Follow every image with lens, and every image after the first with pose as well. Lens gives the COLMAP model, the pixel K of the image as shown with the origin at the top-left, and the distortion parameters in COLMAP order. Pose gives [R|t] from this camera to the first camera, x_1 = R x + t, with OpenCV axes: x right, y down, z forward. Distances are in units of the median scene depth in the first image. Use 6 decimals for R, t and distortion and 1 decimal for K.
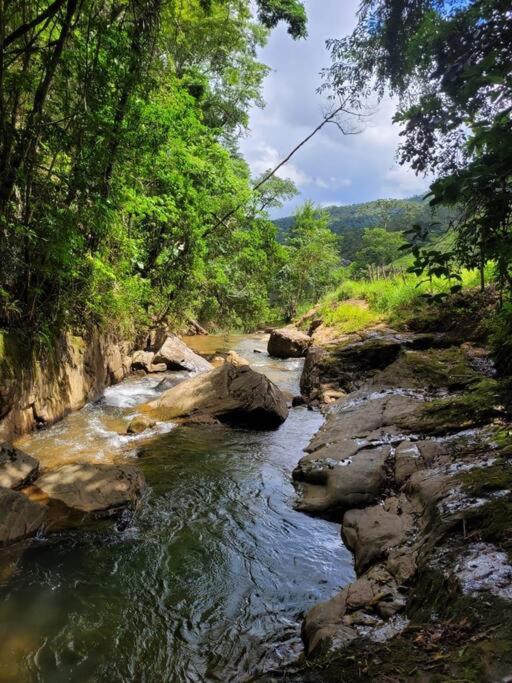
lens RADIAL K [[516.2, 0, 259.6], [0, 516.2, 343.0], [0, 0, 1]] dist [0.029287, 0.002312]
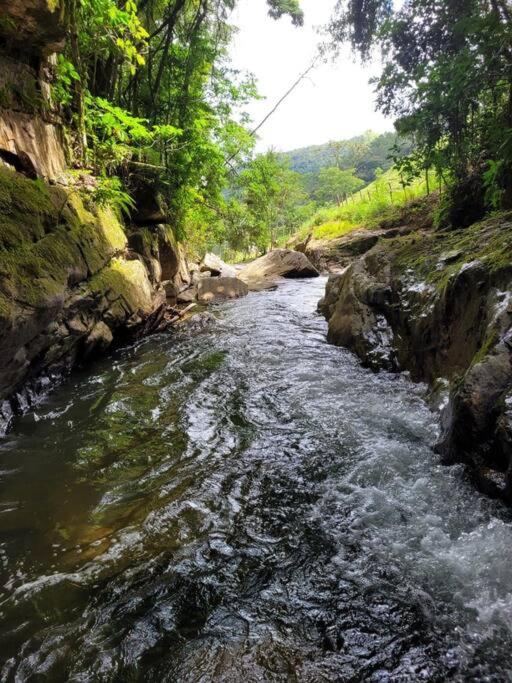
lens RADIAL K [[516.2, 0, 259.6], [0, 516.2, 343.0], [0, 0, 1]] dist [0.029287, 0.002312]
pose [[0.991301, -0.102334, 0.082762, -0.241451], [0.094665, 0.991266, 0.091816, 0.152616], [-0.091435, -0.083183, 0.992331, -0.517819]]
